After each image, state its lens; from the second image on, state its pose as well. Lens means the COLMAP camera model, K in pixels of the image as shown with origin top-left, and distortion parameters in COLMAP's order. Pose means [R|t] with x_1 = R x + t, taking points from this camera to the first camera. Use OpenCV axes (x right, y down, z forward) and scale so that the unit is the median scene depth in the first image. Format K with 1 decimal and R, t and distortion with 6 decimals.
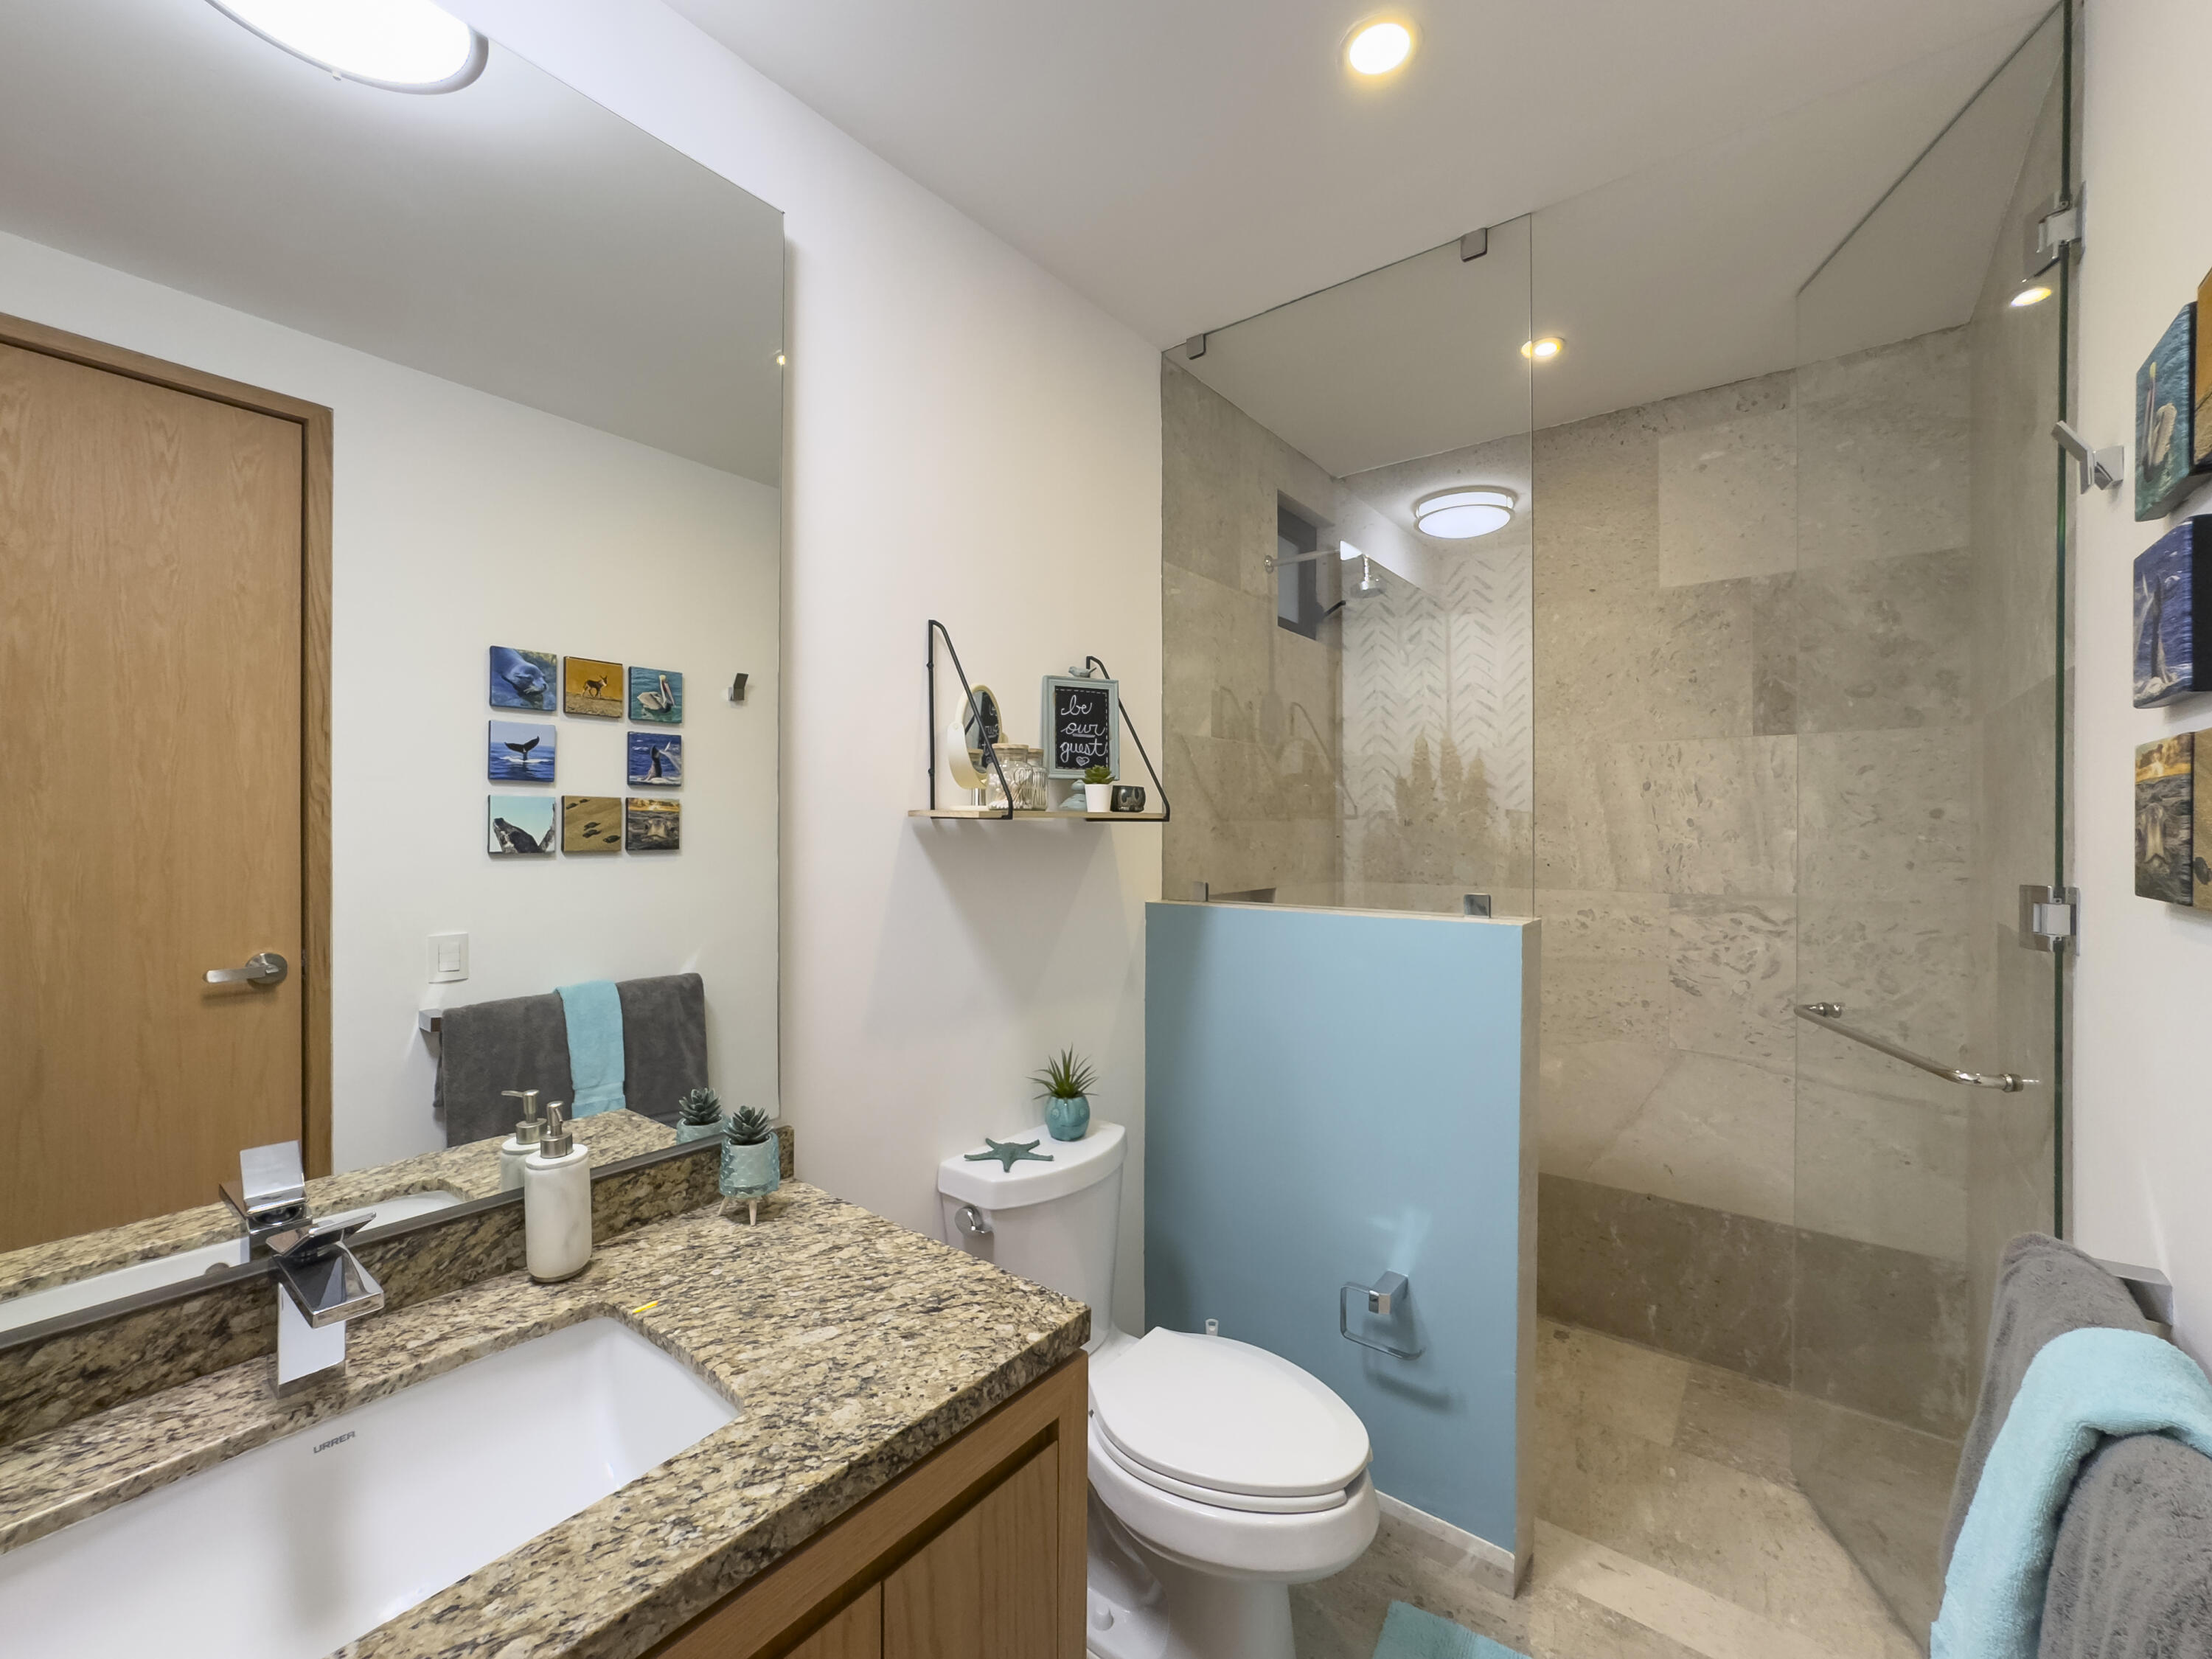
lens RADIAL K [[908.3, 0, 1106.6], [0, 908.3, 823.7], [0, 0, 1]] dist [-0.039267, 0.019400]
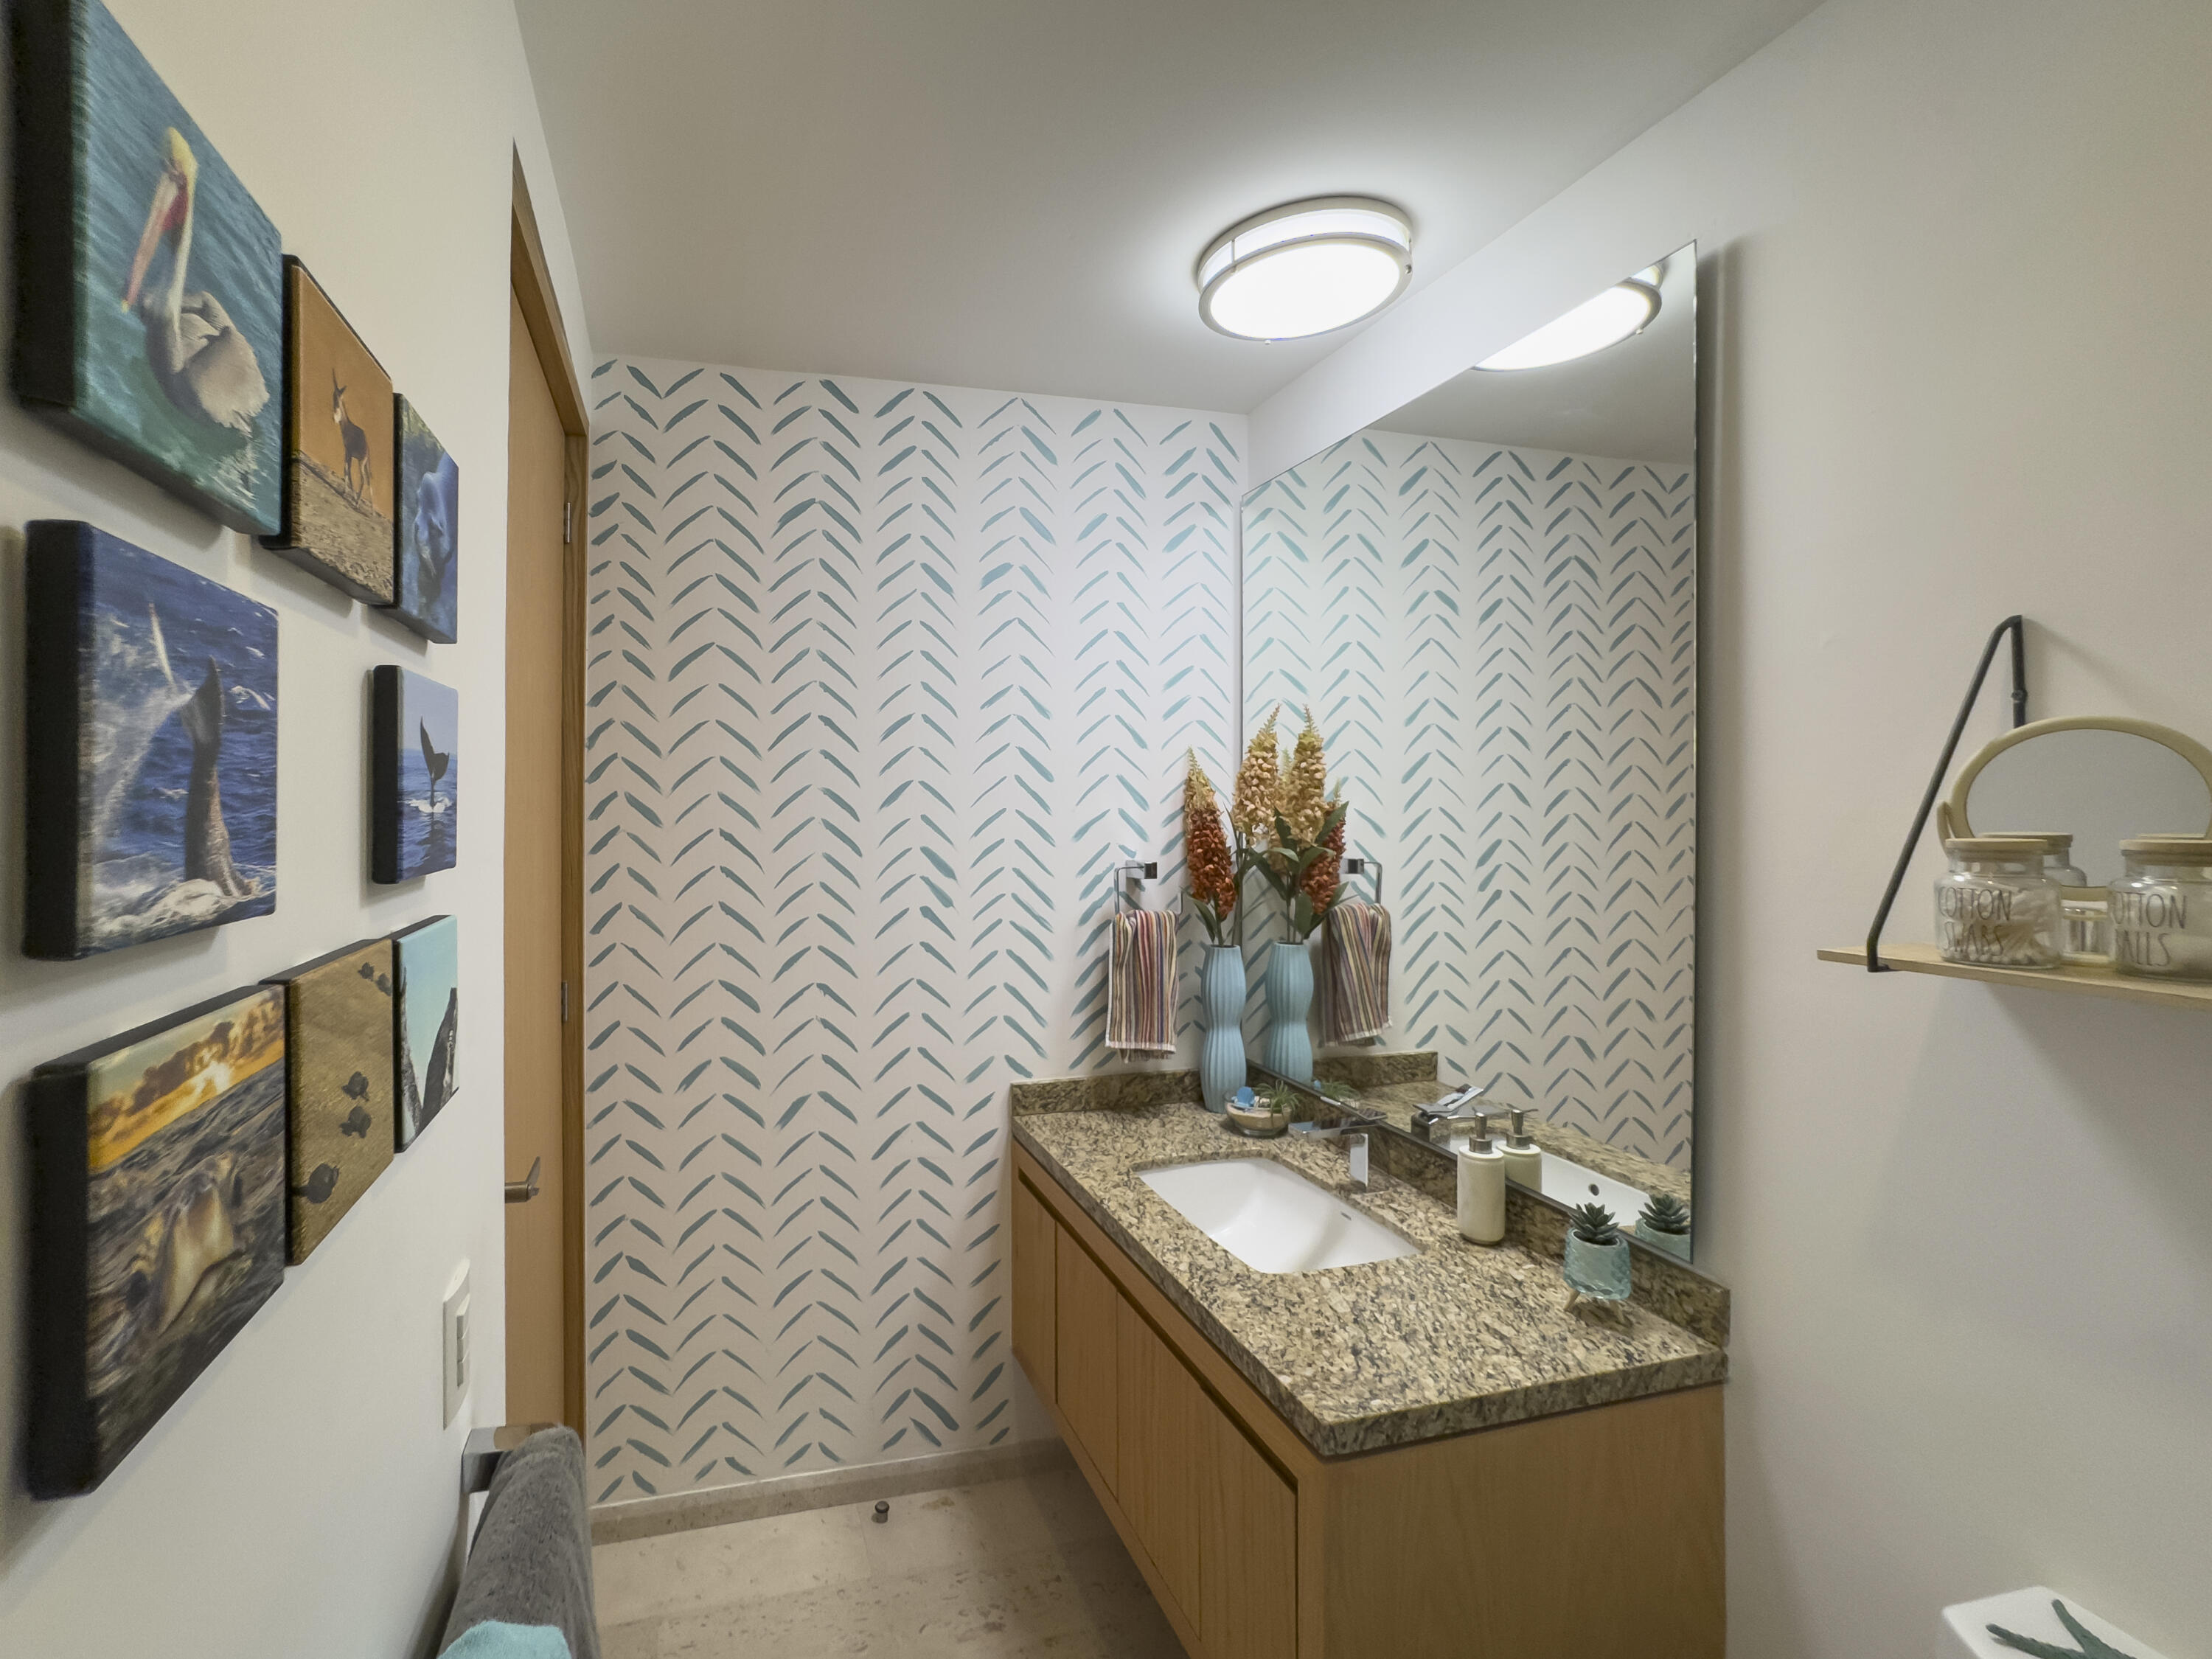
lens RADIAL K [[908.3, 0, 1106.6], [0, 908.3, 823.7], [0, 0, 1]] dist [-0.039267, 0.019400]
pose [[-0.465962, -0.009614, -0.884753, 1.080855], [-0.029859, 0.999542, 0.004863, -0.166282], [0.884301, 0.028684, -0.466036, 1.310776]]
